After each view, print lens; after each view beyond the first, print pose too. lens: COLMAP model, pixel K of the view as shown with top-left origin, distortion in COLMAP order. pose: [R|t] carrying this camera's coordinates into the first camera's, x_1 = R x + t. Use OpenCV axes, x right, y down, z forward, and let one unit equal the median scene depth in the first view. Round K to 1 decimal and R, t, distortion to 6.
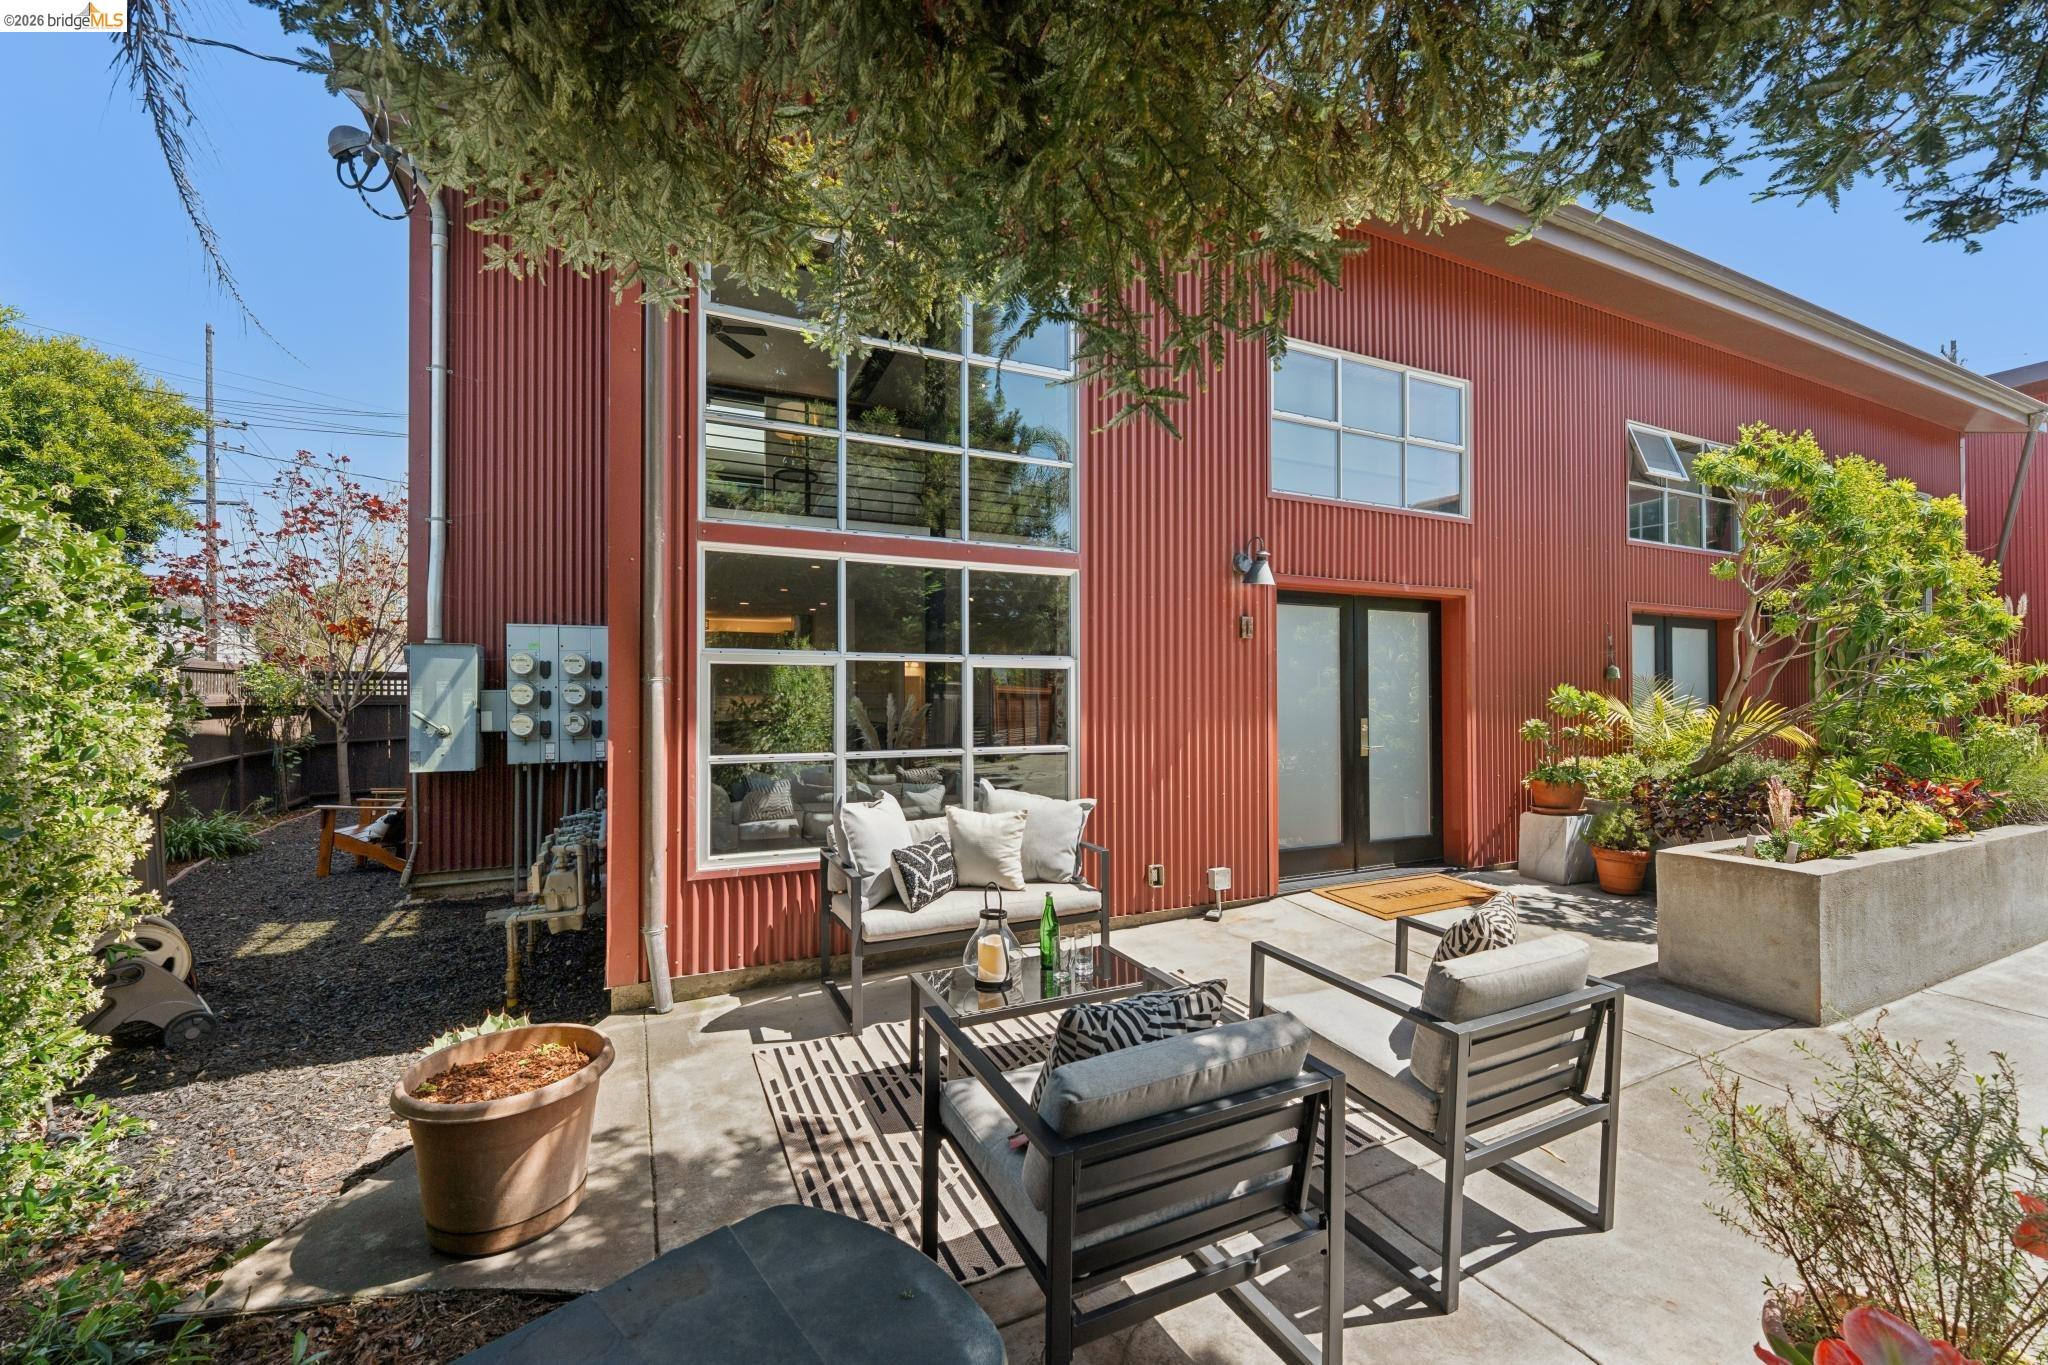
lens RADIAL K [[823.6, 0, 1023.9], [0, 823.6, 693.5], [0, 0, 1]] dist [-0.000644, -0.000620]
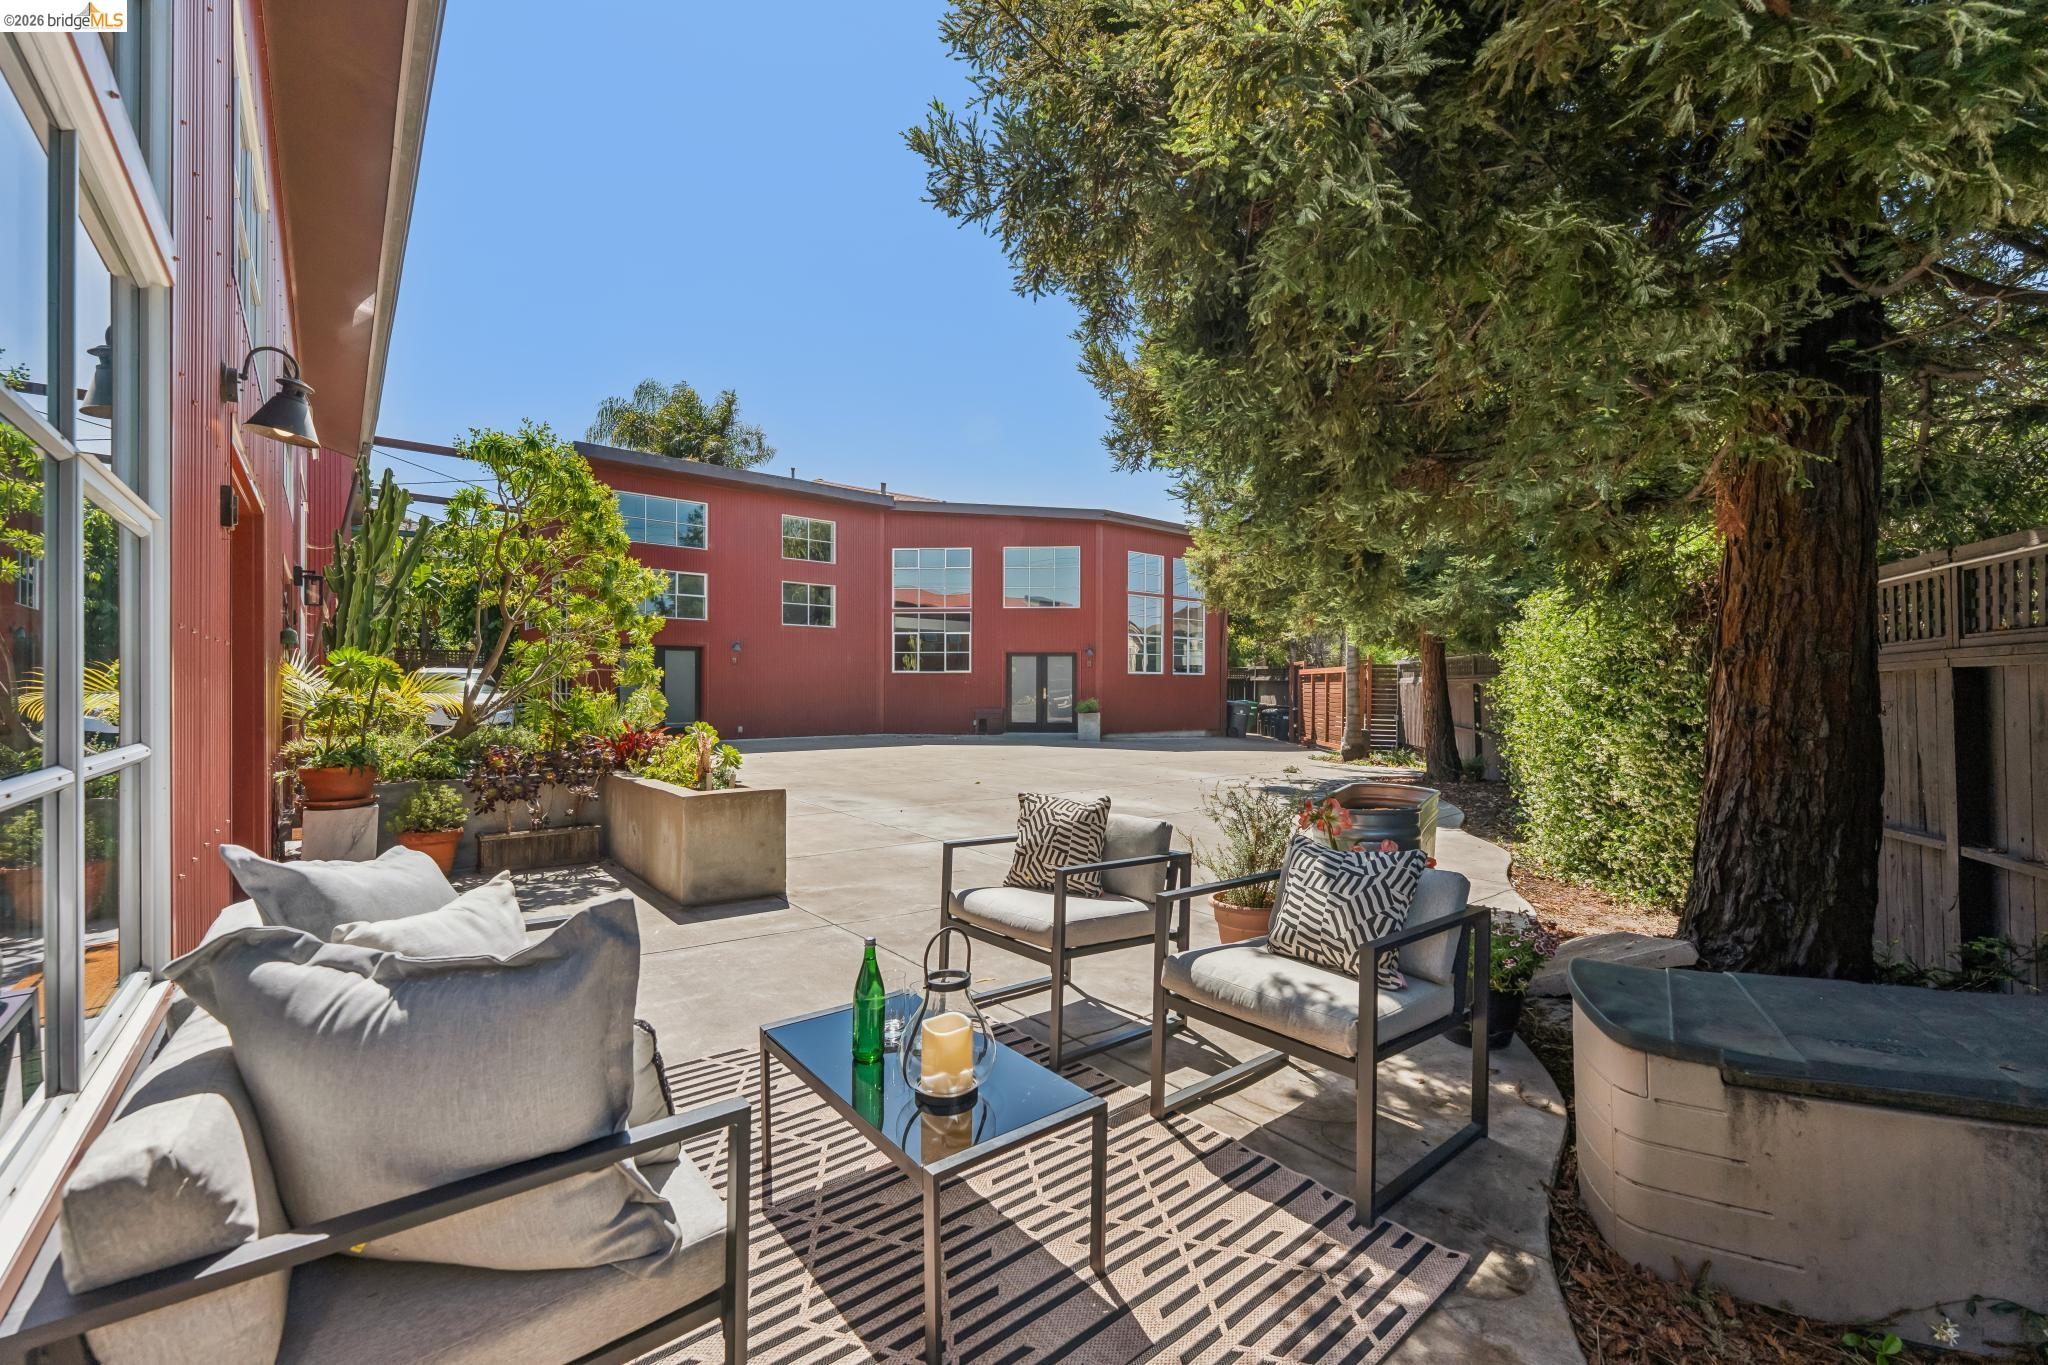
lens RADIAL K [[823.6, 0, 1022.1], [0, 823.6, 684.2], [0, 0, 1]] dist [-0.000644, -0.000620]
pose [[-0.241639, 0.005644, 0.970350, -0.838952], [-0.004437, 0.999966, -0.006922, 0.060644], [-0.970356, -0.005978, -0.241605, 1.410968]]
